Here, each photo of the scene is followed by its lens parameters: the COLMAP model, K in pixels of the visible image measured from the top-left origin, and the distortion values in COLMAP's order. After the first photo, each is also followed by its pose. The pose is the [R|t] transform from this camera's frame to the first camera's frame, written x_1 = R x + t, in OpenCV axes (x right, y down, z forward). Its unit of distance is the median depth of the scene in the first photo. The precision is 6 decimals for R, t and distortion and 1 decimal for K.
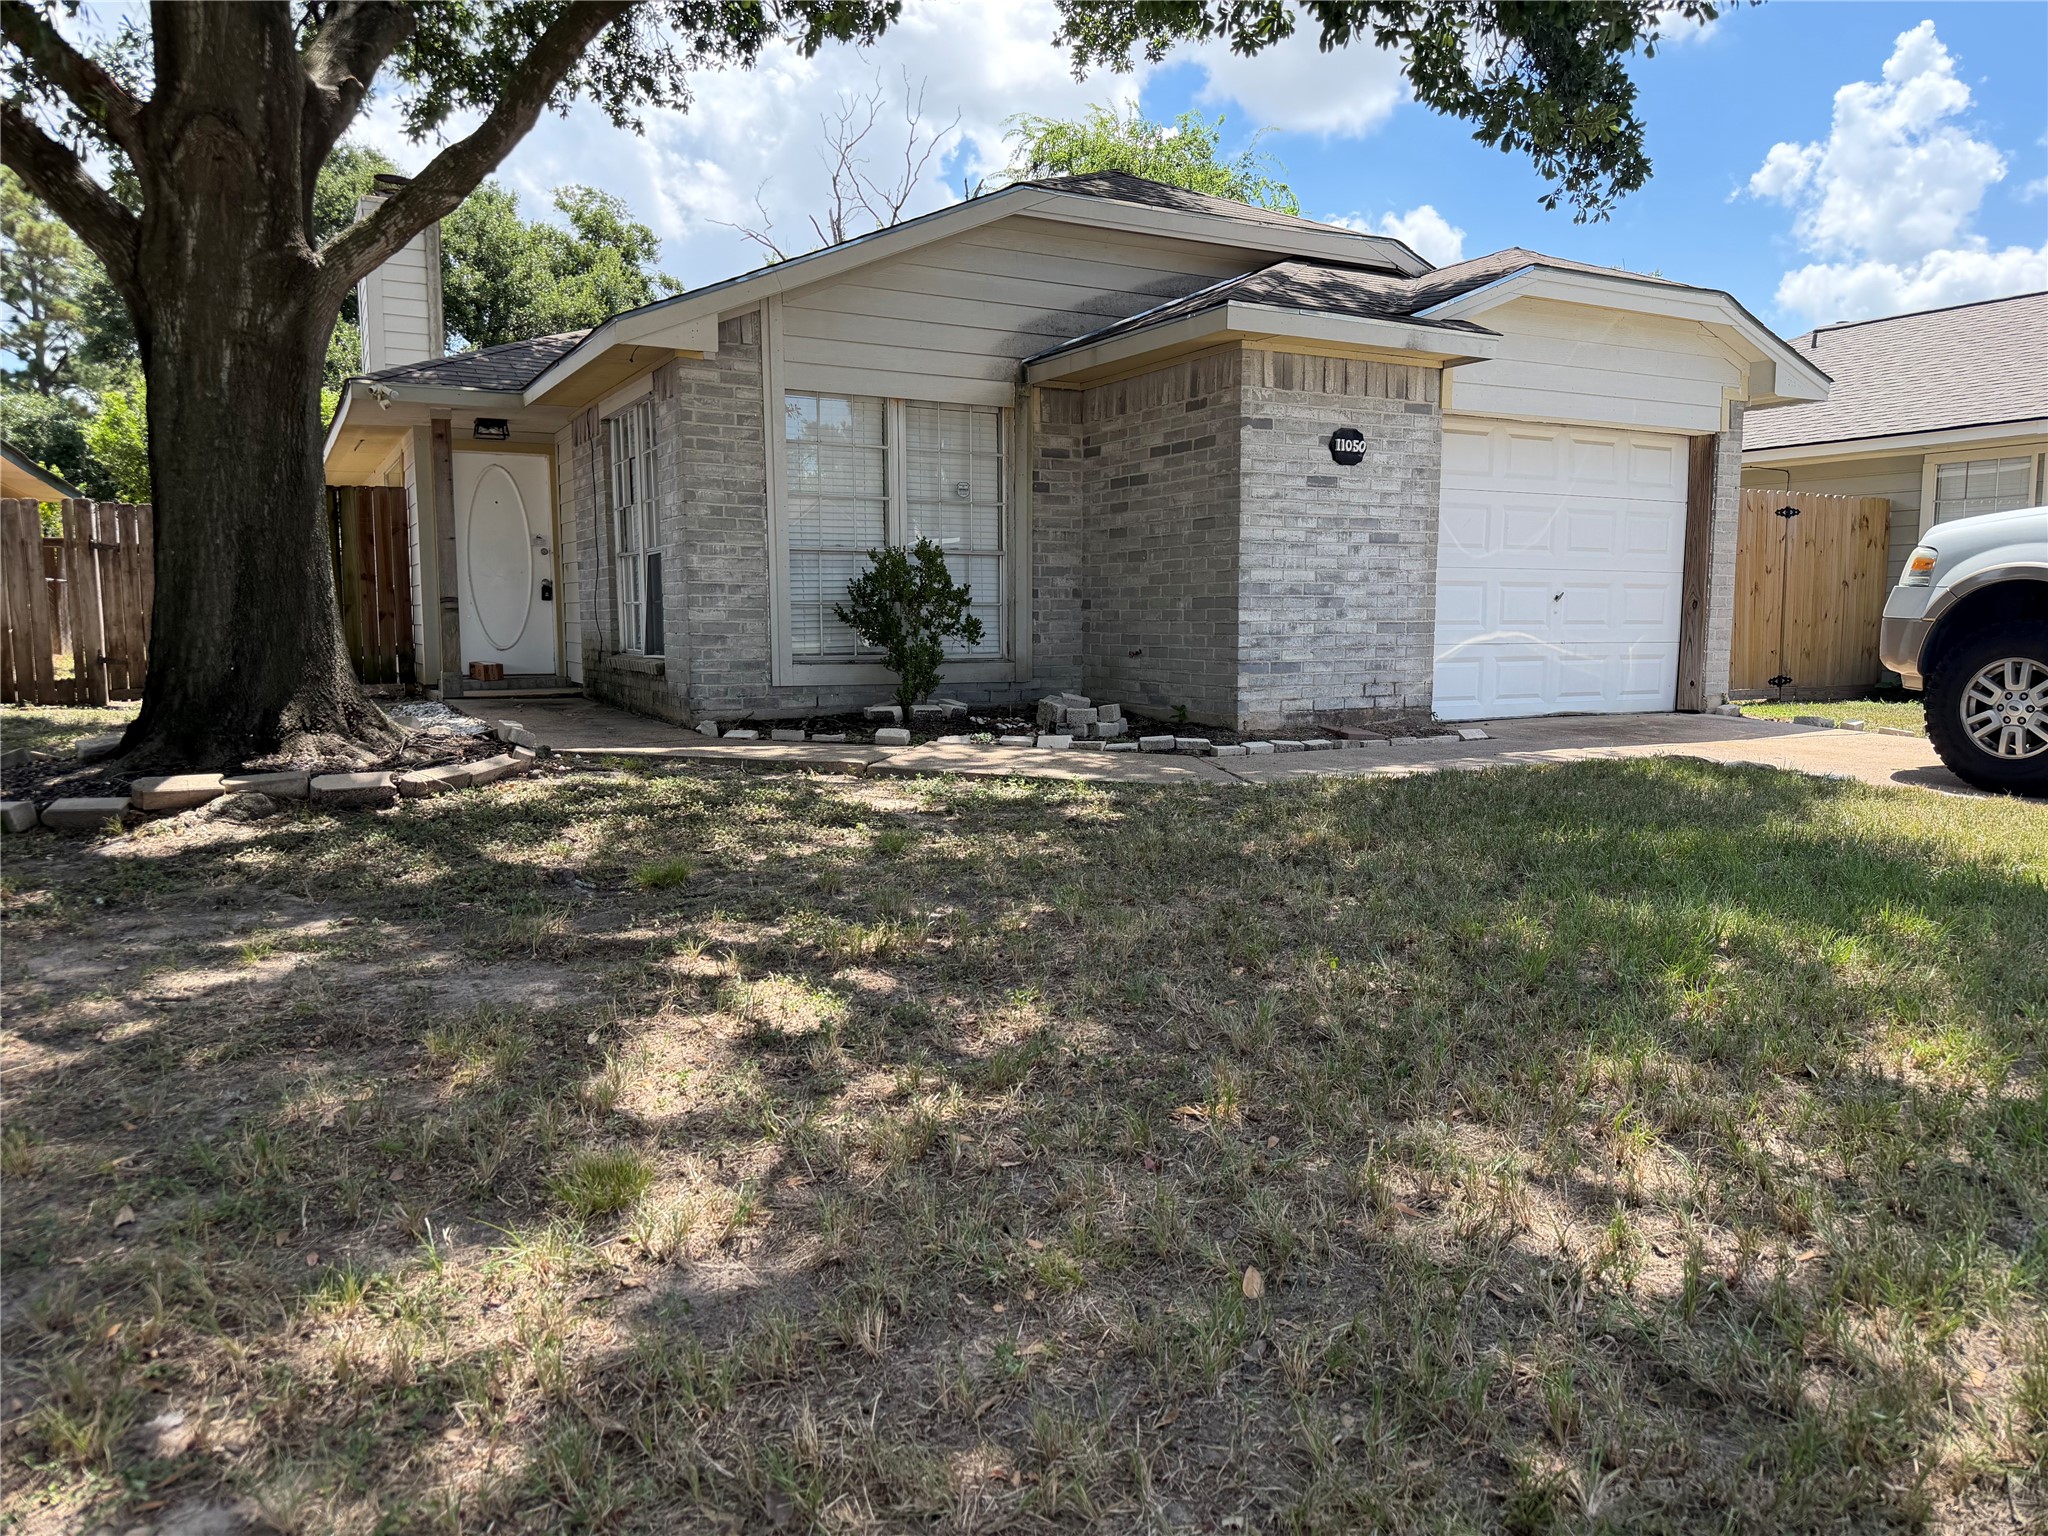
lens RADIAL K [[1450.8, 0, 1024.0], [0, 1450.8, 768.0], [0, 0, 1]] dist [0.140821, -0.226745]
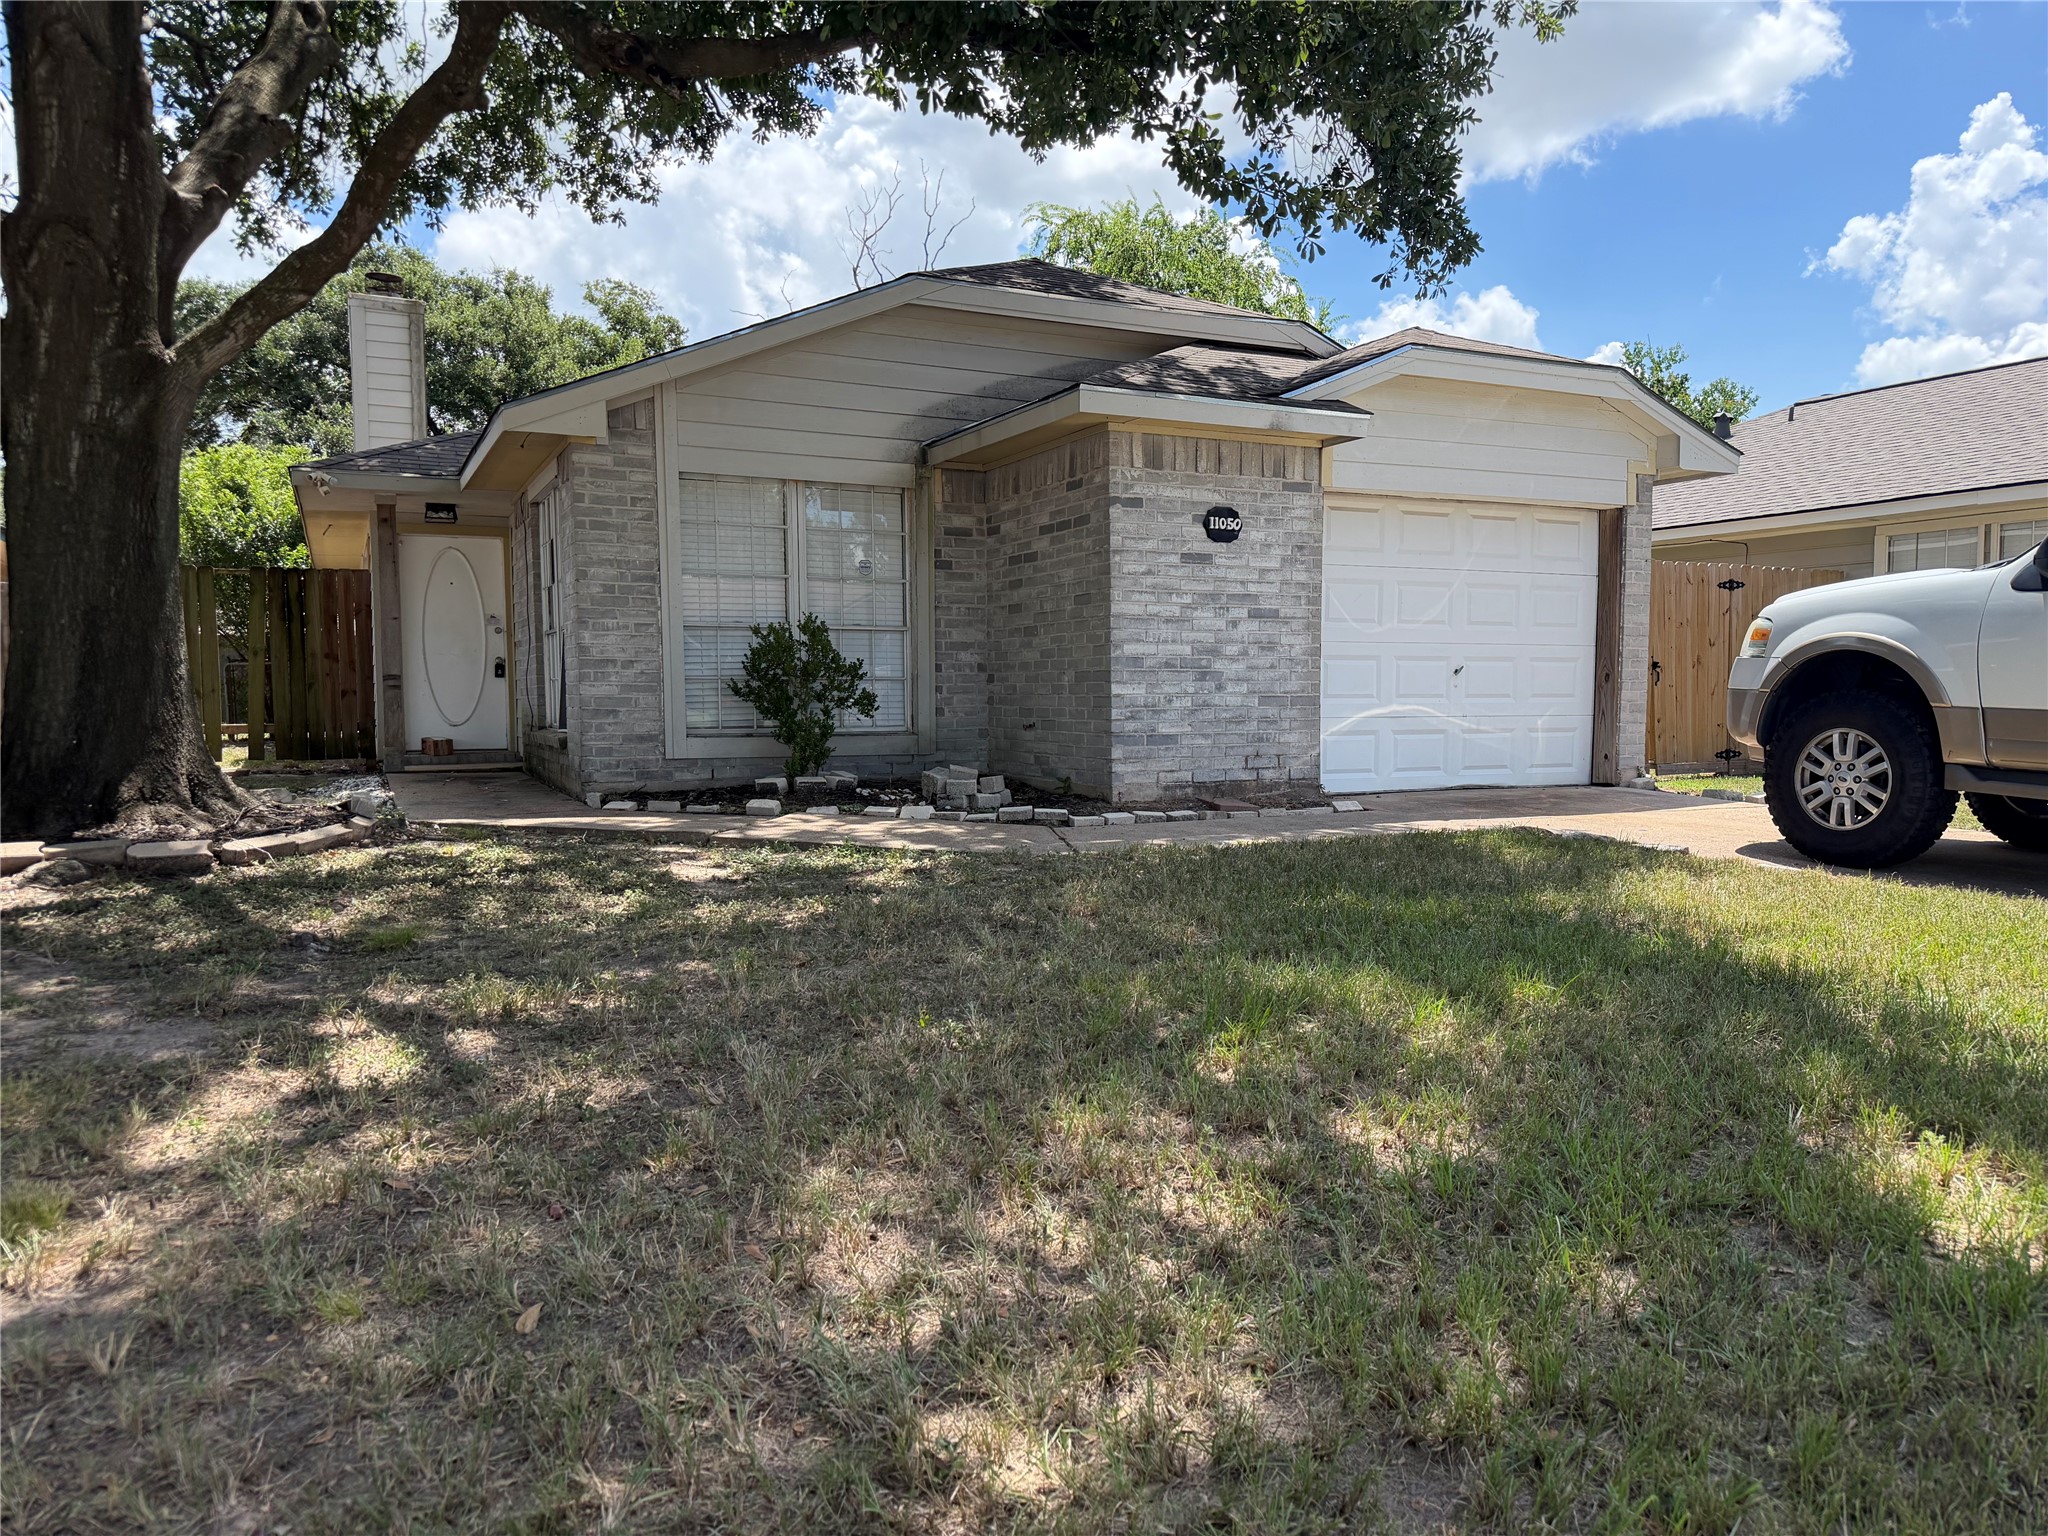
lens RADIAL K [[1443.1, 0, 1021.9], [0, 1443.1, 790.7], [0, 0, 1]] dist [0.139967, -0.206208]
pose [[0.999064, -0.000242, -0.043263, 0.124199], [-0.001317, 0.999350, -0.036024, 0.002836], [0.043244, 0.036048, 0.998414, -0.008313]]
